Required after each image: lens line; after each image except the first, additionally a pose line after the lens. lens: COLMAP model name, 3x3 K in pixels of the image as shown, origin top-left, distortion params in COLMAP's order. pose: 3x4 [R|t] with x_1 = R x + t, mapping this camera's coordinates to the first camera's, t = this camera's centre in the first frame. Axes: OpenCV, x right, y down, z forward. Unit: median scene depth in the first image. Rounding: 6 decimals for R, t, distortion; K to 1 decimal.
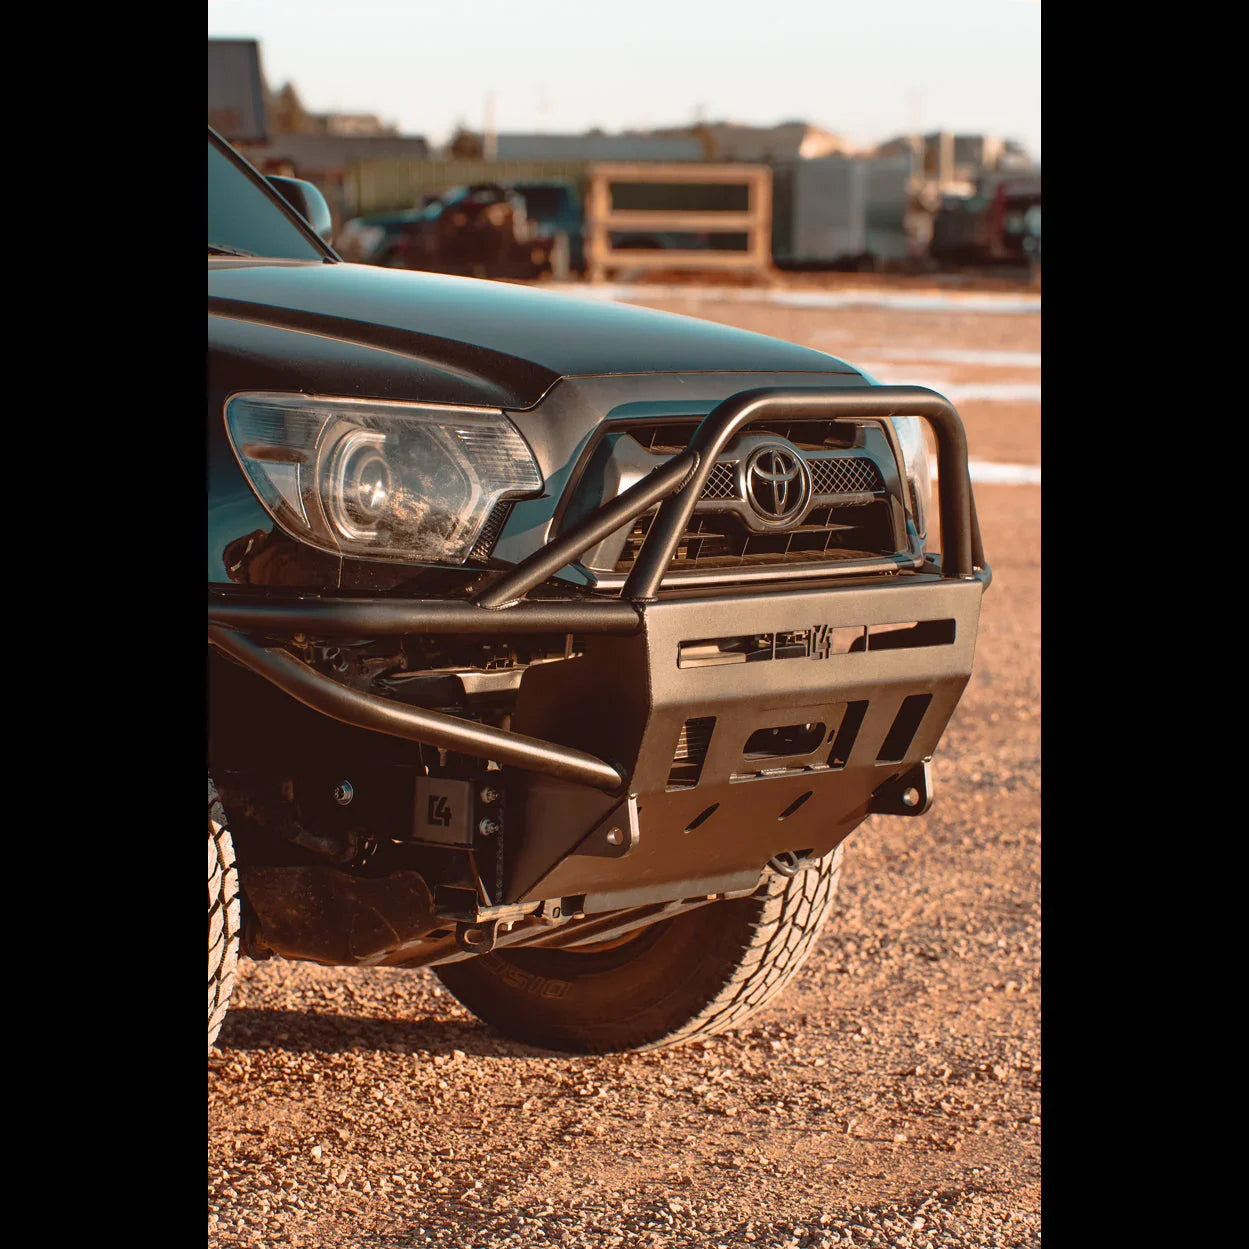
lens RADIAL K [[5699.9, 0, 624.5], [0, 5699.9, 624.5], [0, 0, 1]] dist [-0.194510, -3.970567]
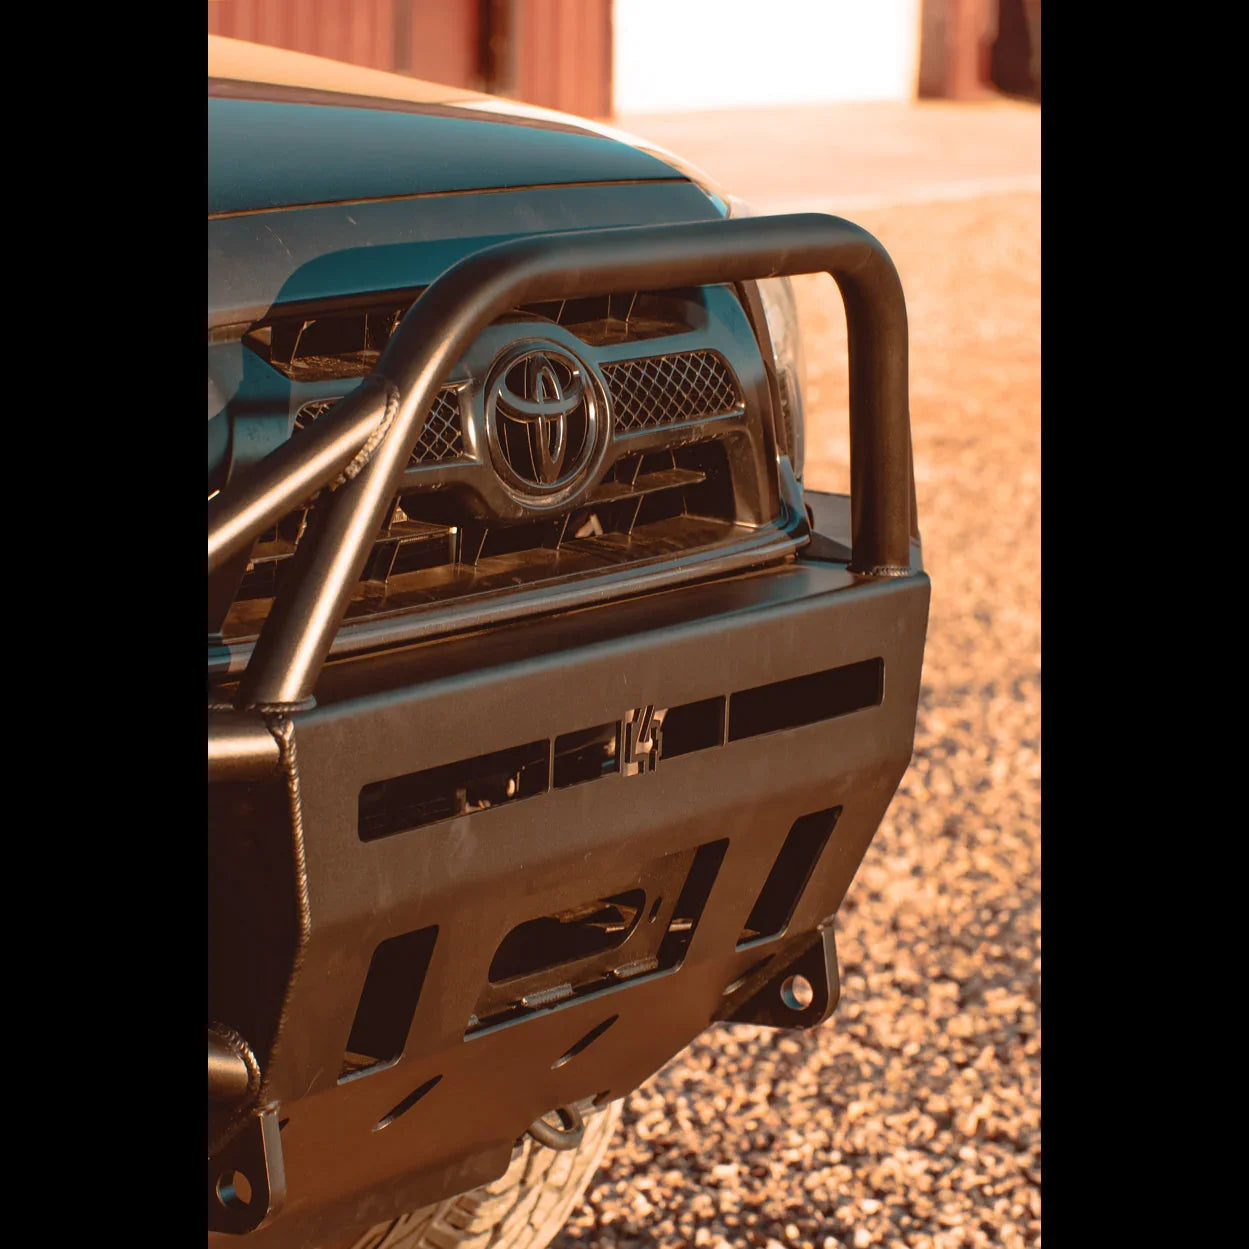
lens RADIAL K [[5699.9, 0, 624.5], [0, 5699.9, 624.5], [0, 0, 1]] dist [-0.194510, -3.970567]
pose [[0.997236, -0.021358, 0.071159, -0.001930], [0.016648, 0.997671, 0.066141, -0.040206], [-0.072405, -0.064774, 0.995270, 0.514024]]
